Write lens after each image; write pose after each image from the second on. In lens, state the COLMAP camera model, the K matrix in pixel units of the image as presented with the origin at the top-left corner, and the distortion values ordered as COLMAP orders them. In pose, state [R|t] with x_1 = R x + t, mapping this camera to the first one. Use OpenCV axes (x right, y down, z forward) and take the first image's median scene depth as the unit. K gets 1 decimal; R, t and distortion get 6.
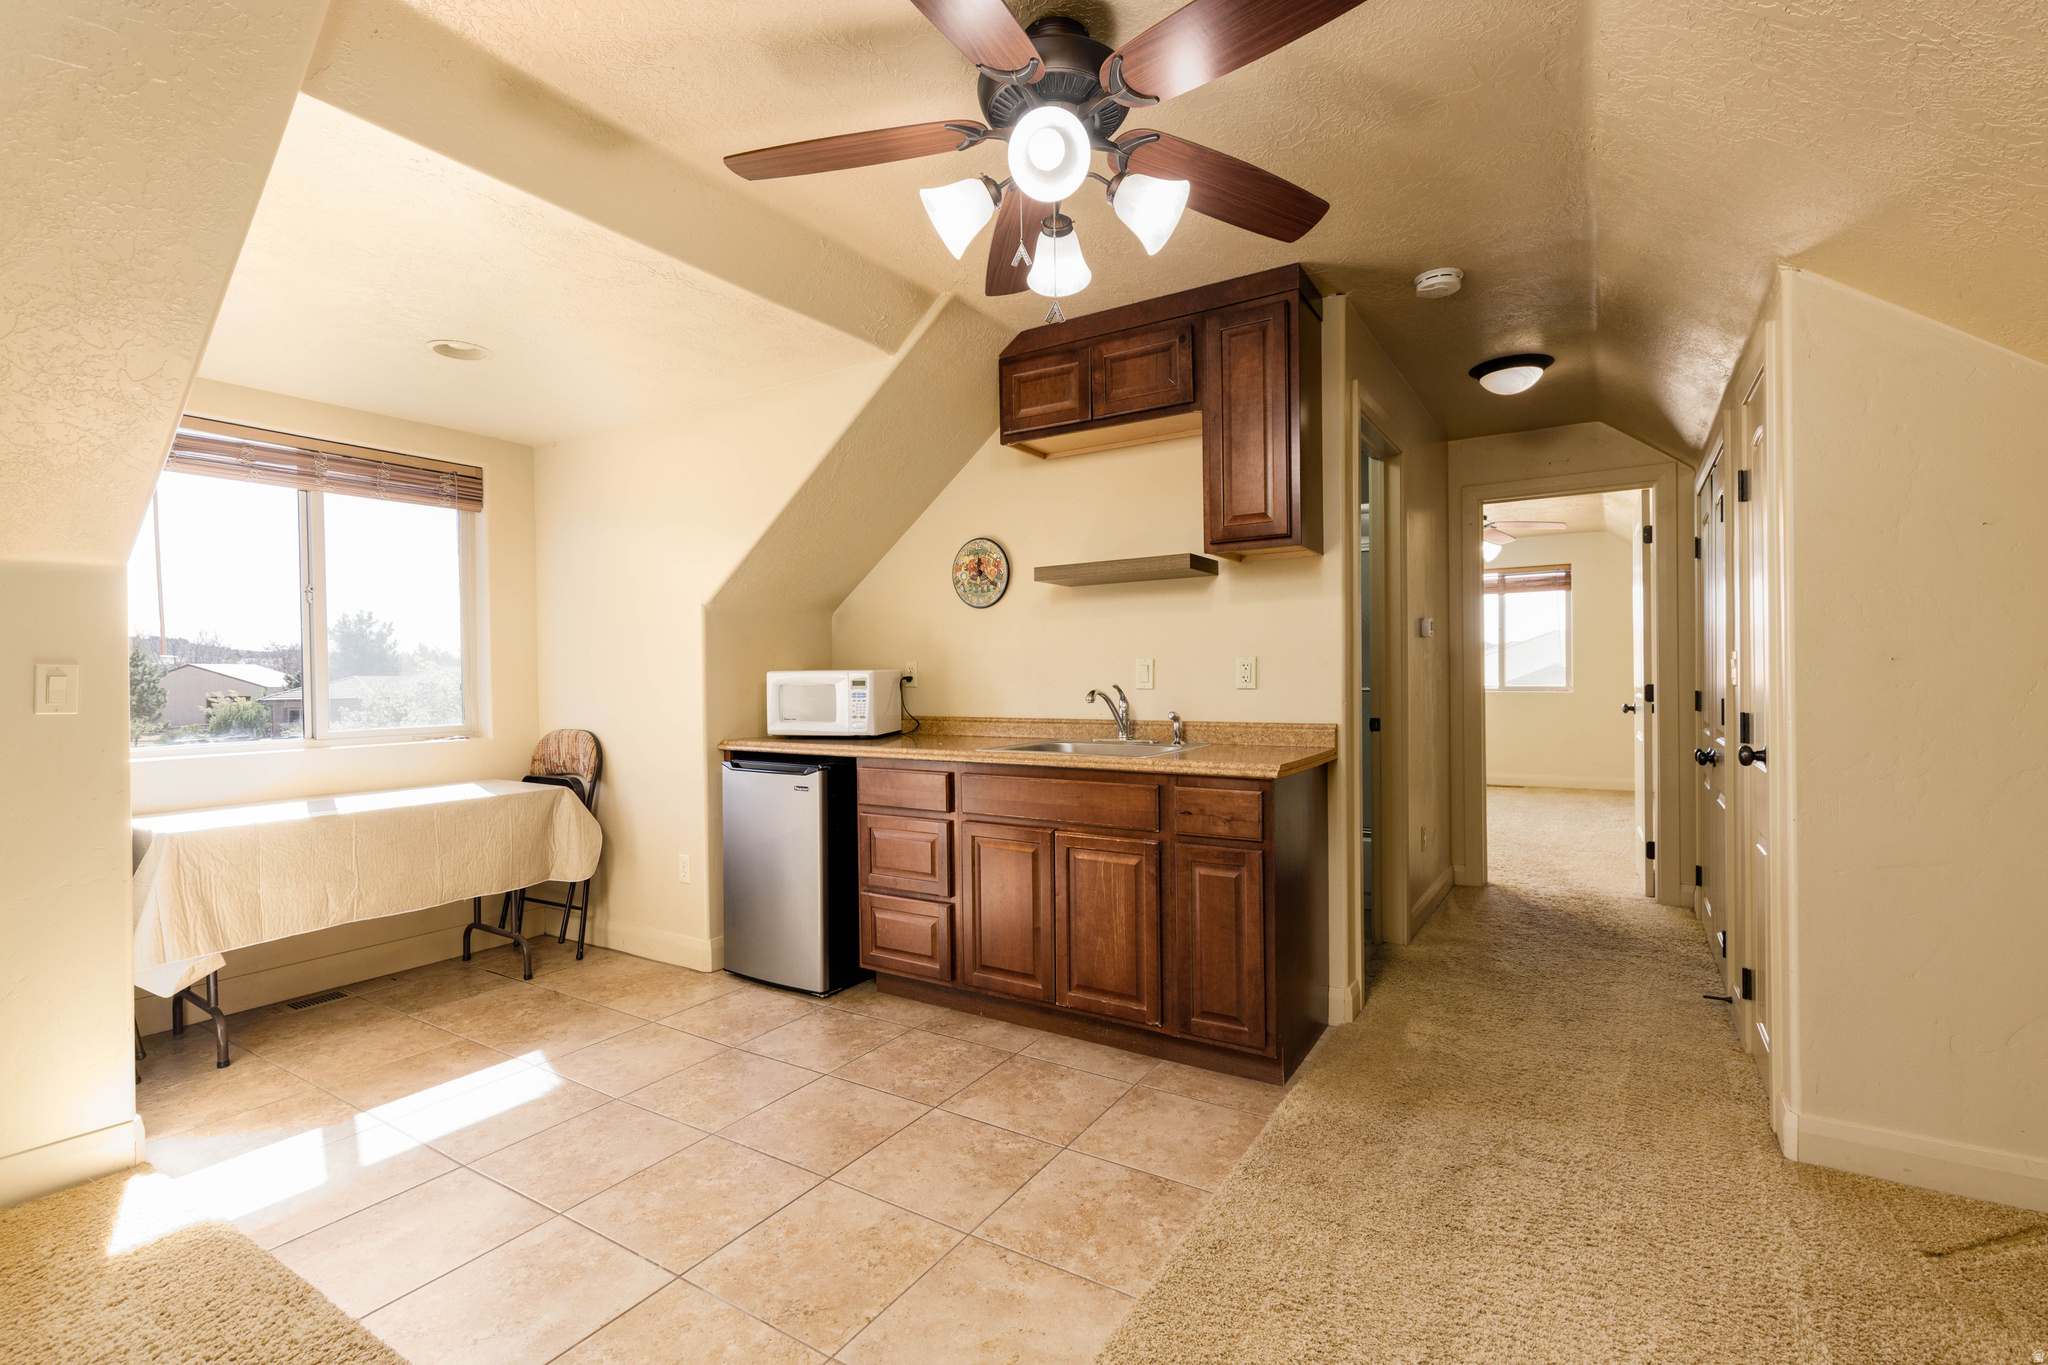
lens RADIAL K [[914.5, 0, 1034.6], [0, 914.5, 682.5], [0, 0, 1]] dist [0.002539, 0.000426]
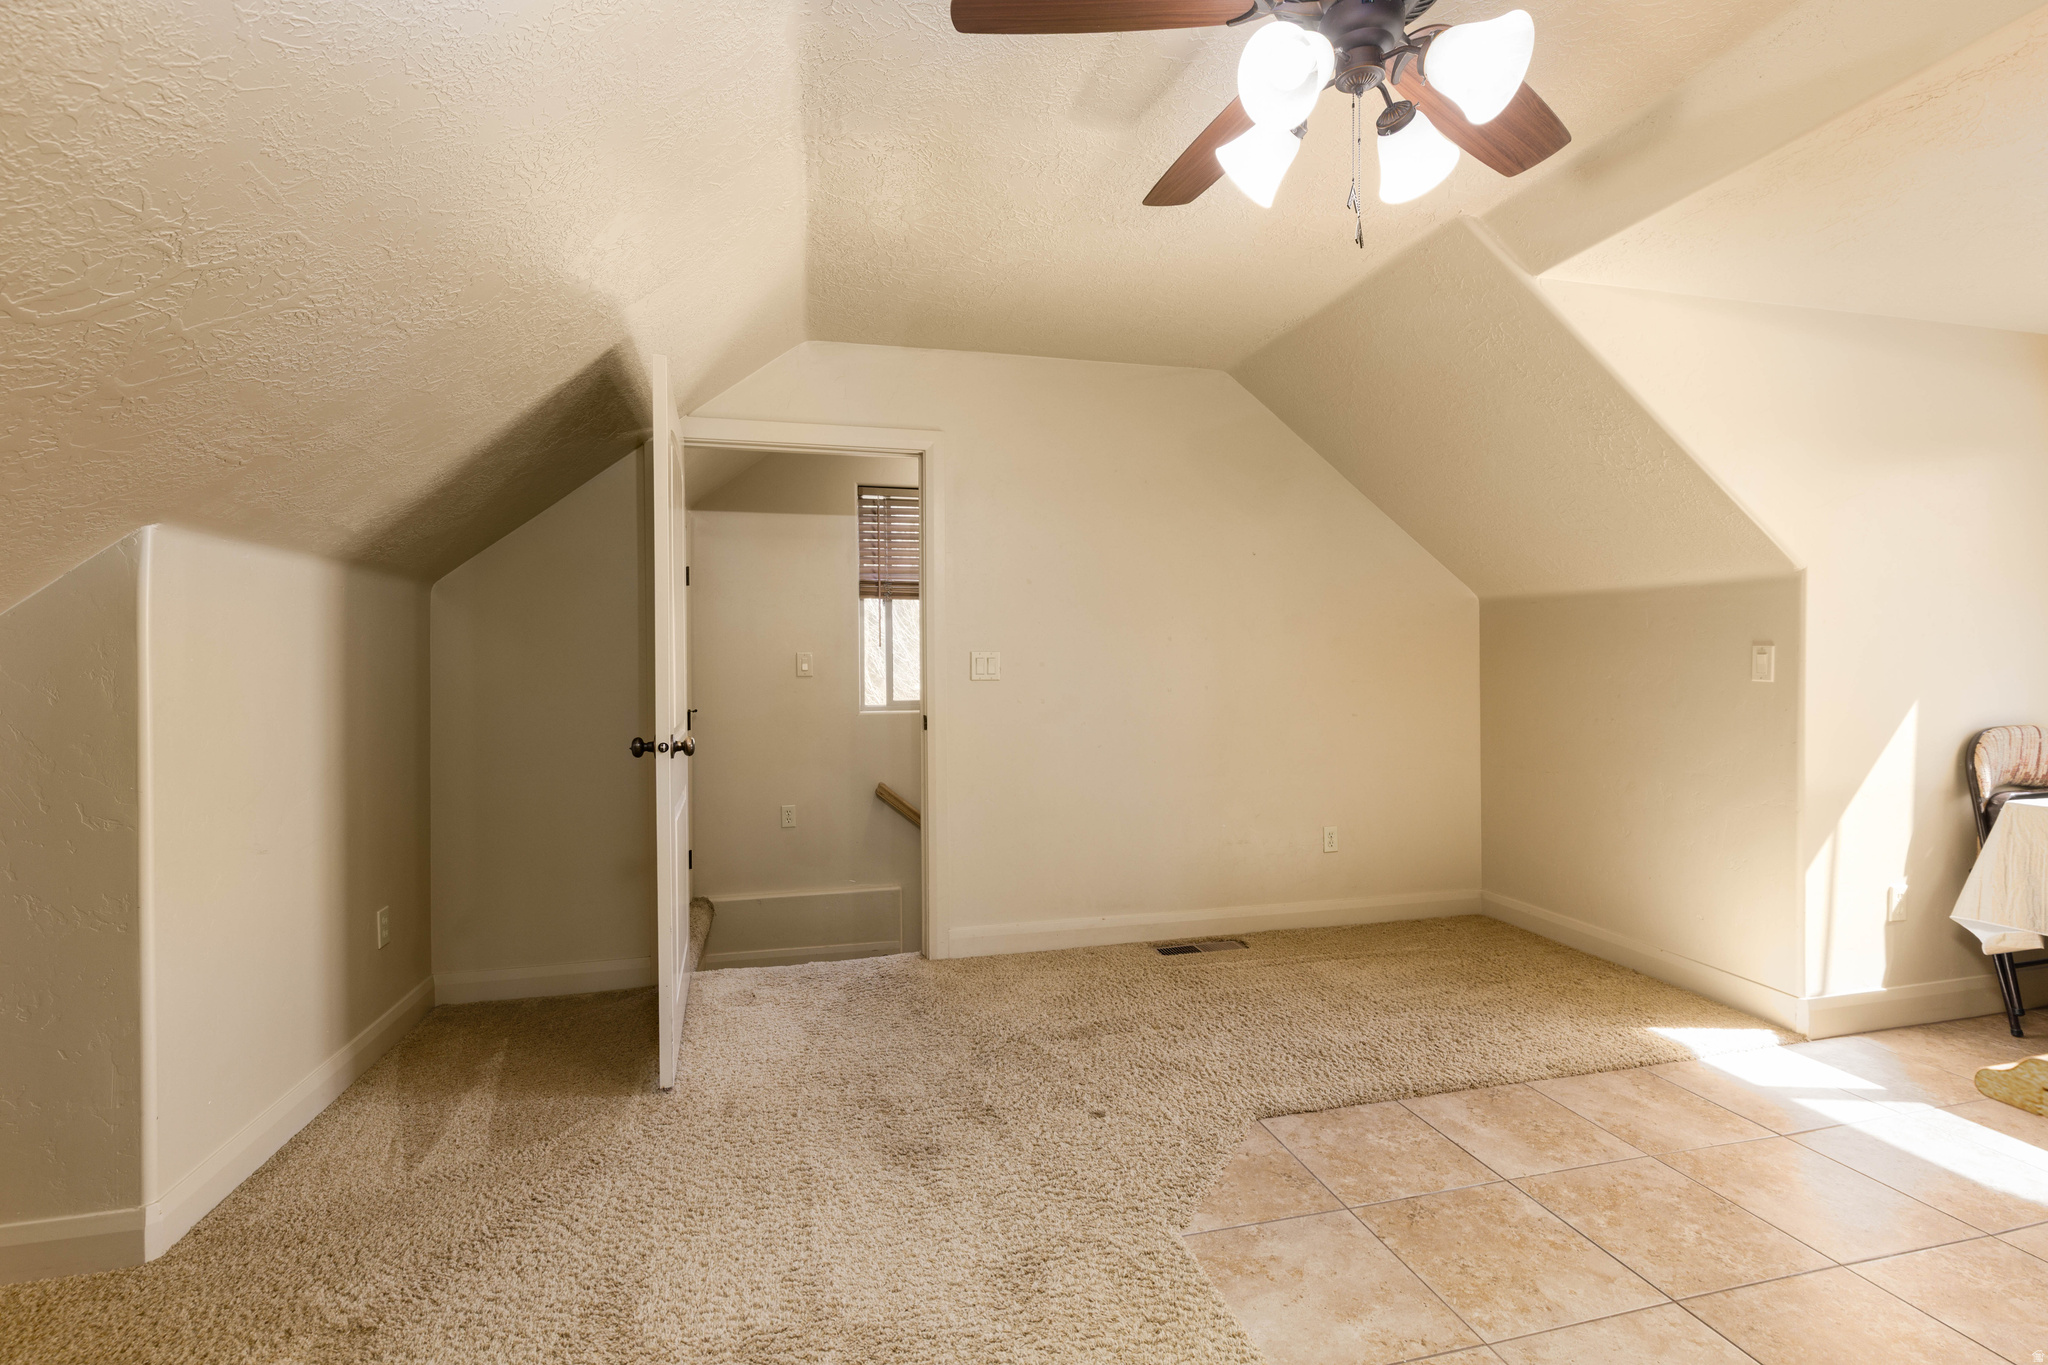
lens RADIAL K [[914.5, 0, 1028.3], [0, 914.5, 676.8], [0, 0, 1]] dist [0.002539, 0.000426]
pose [[-0.691108, 0.023461, -0.722371, 0.766060], [0.007637, 0.999654, 0.025161, -0.017170], [0.722711, 0.011872, -0.691048, 1.225285]]
